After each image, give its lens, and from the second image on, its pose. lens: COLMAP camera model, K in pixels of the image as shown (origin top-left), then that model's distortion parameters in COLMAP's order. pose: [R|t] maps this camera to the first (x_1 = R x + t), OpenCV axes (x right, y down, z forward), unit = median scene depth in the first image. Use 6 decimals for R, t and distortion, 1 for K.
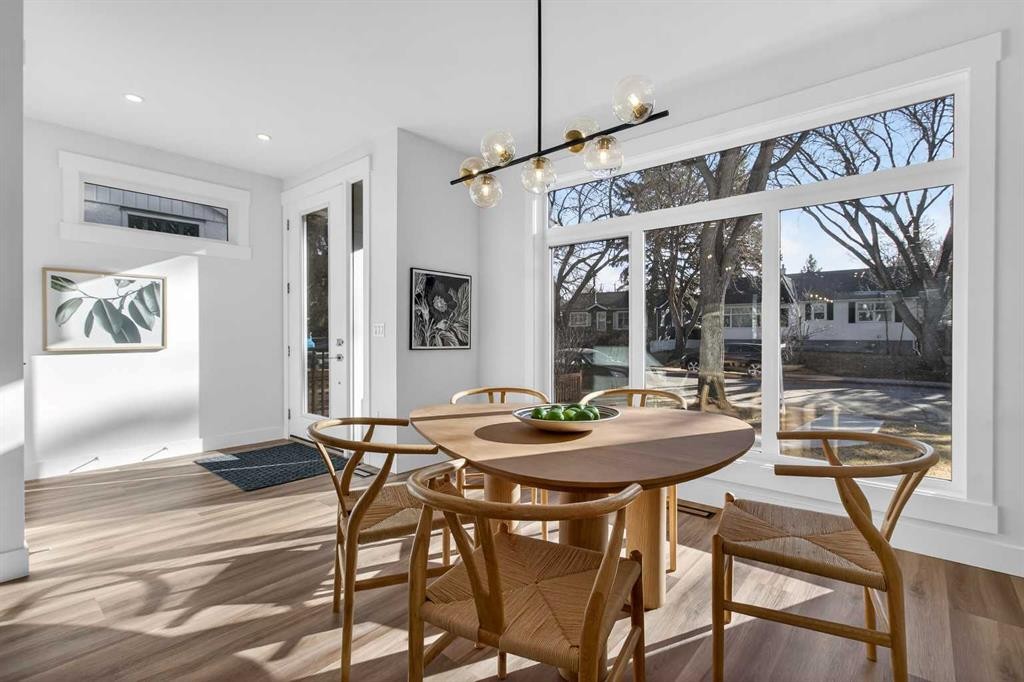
lens RADIAL K [[474.0, 0, 512.0], [0, 474.0, 341.0], [0, 0, 1]] dist [-0.000401, 0.000148]
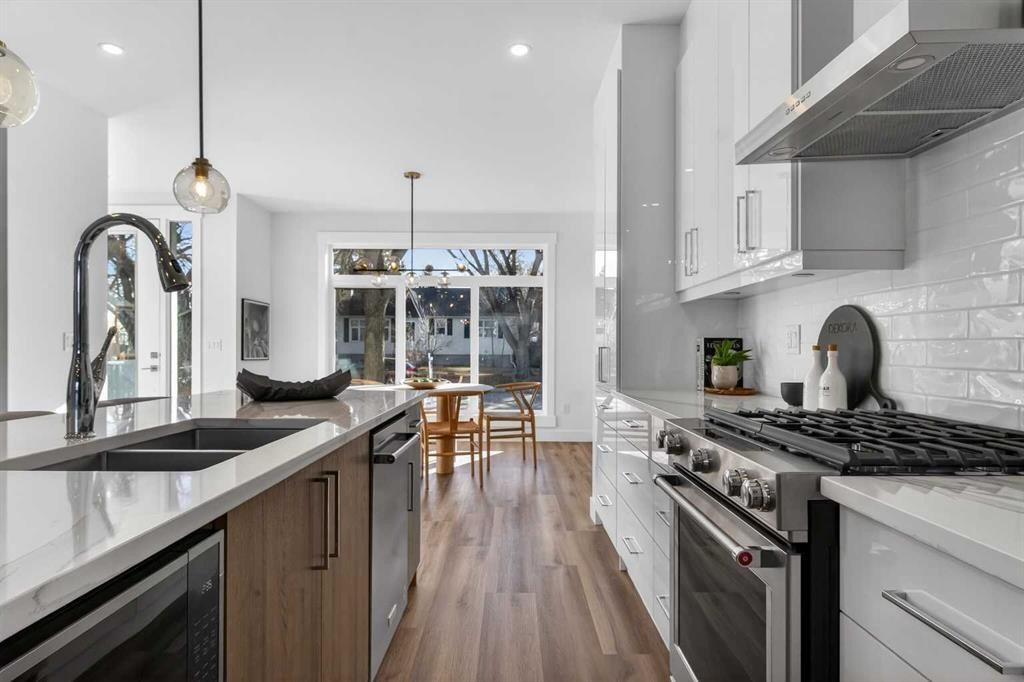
lens RADIAL K [[601.1, 0, 511.3], [0, 601.1, 349.0], [0, 0, 1]] dist [-0.001968, -0.000162]
pose [[0.759031, 0.004340, 0.651040, -0.674645], [0.003527, 0.999936, -0.010777, 0.006714], [-0.651045, 0.010476, 0.758967, -0.694292]]
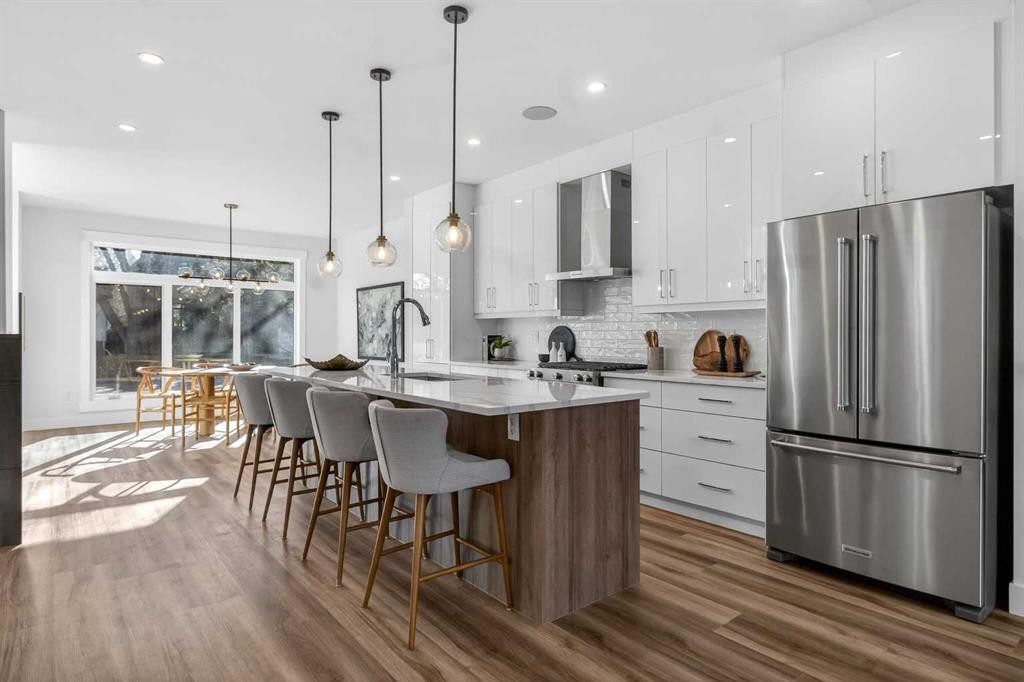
lens RADIAL K [[553.4, 0, 512.0], [0, 553.4, 341.0], [0, 0, 1]] dist [-0.004050, -0.000495]
pose [[0.192054, -0.010095, 0.981332, -1.372017], [0.011127, 0.999905, 0.008108, -0.009085], [-0.981321, 0.009362, 0.192148, -0.638359]]
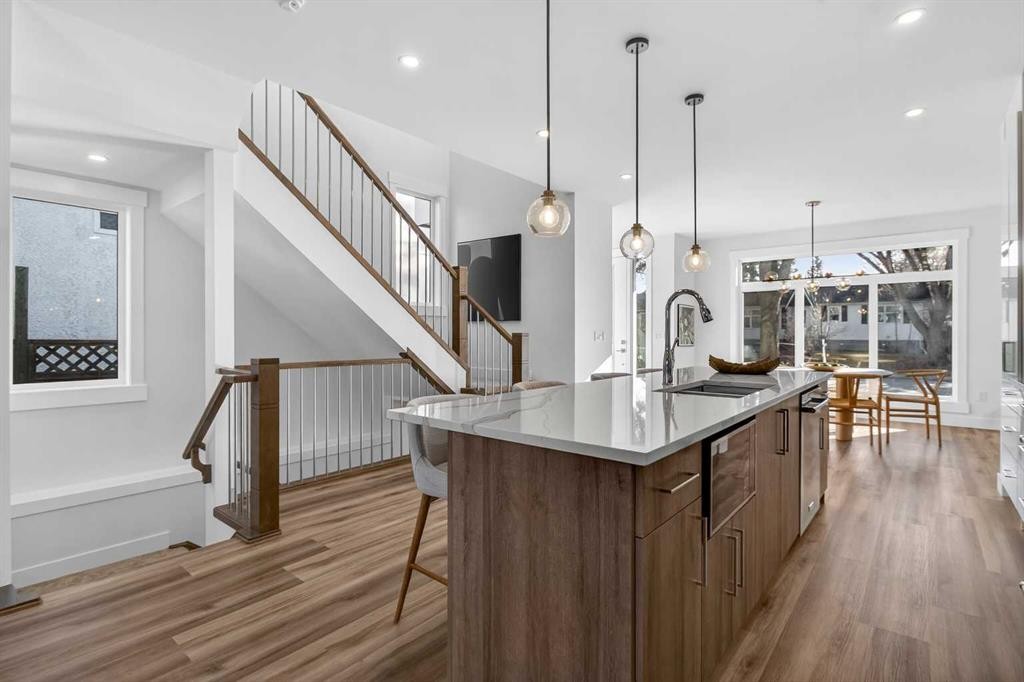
lens RADIAL K [[493.8, 0, 513.6], [0, 493.8, 335.4], [0, 0, 1]] dist [-0.003277, -0.001962]
pose [[0.999859, 0.001944, 0.016663, -0.840684], [-0.001794, 0.999958, -0.009037, -0.005980], [-0.016680, 0.009006, 0.999820, -0.915806]]
